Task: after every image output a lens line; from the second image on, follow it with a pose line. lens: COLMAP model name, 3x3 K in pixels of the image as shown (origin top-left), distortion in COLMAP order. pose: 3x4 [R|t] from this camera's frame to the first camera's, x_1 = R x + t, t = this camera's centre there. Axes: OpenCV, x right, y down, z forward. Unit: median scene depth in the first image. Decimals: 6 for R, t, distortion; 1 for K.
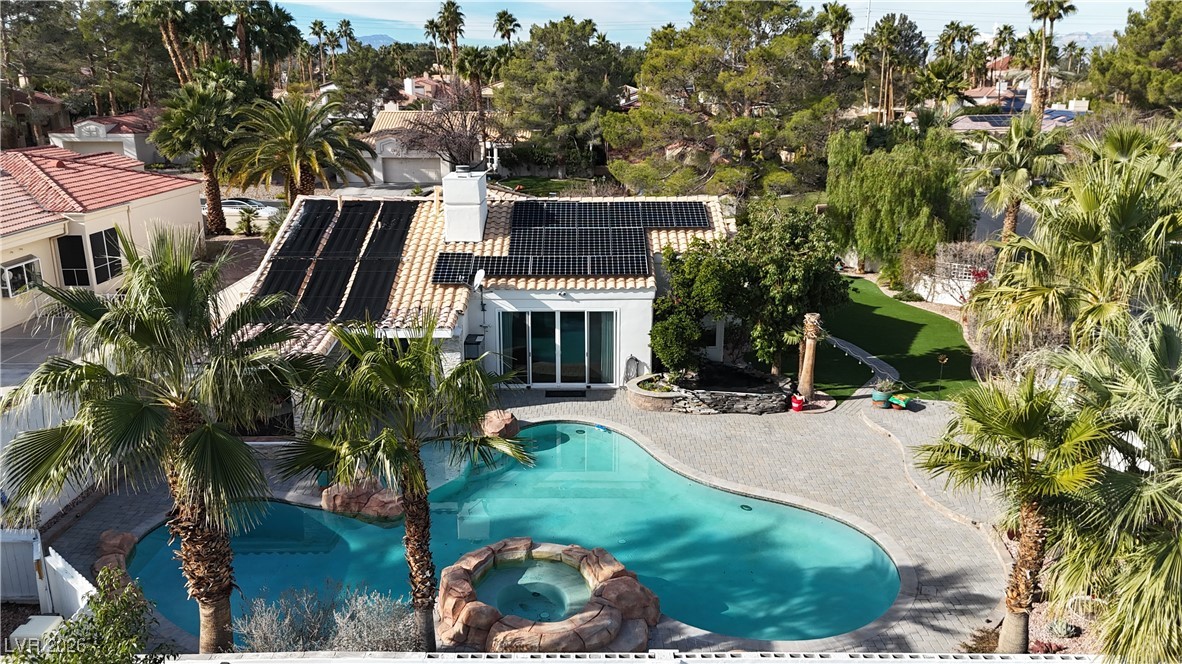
lens RADIAL K [[881.1, 0, 591.0], [0, 881.1, 332.0], [0, 0, 1]] dist [0.074353, -0.070485]
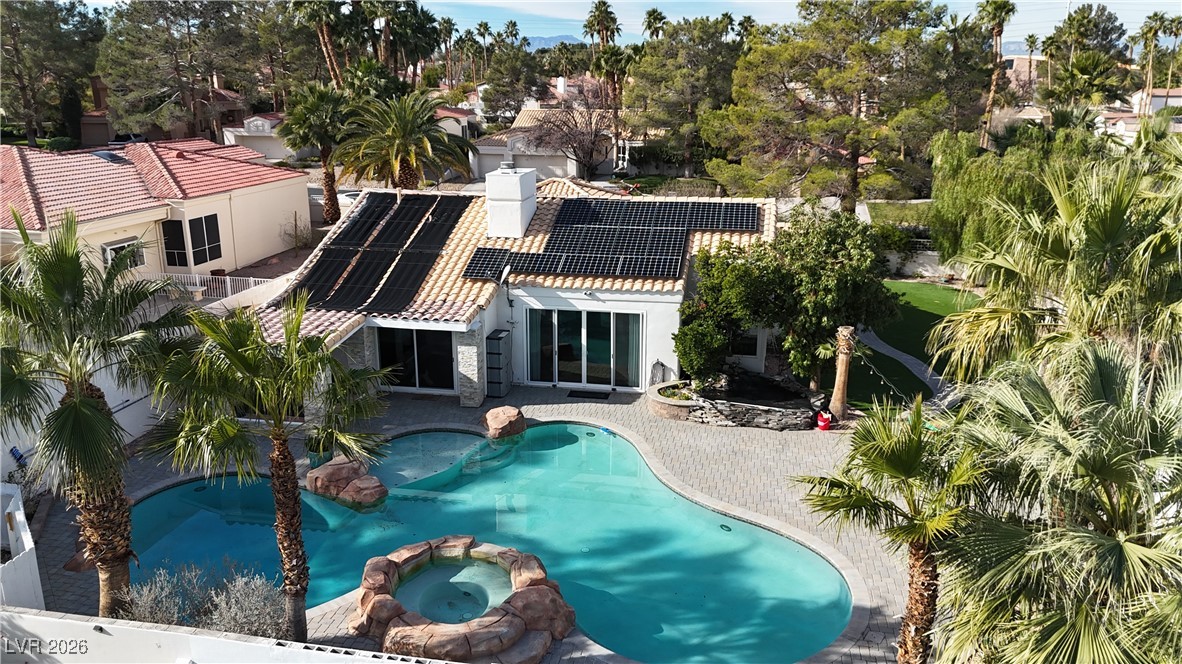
lens RADIAL K [[881.1, 0, 591.0], [0, 881.1, 332.0], [0, 0, 1]] dist [0.074353, -0.070485]
pose [[0.980462, 0.053785, -0.189215, 0.157625], [-0.053530, 0.998545, 0.006461, -0.006662], [0.189287, 0.003794, 0.981914, 0.032452]]
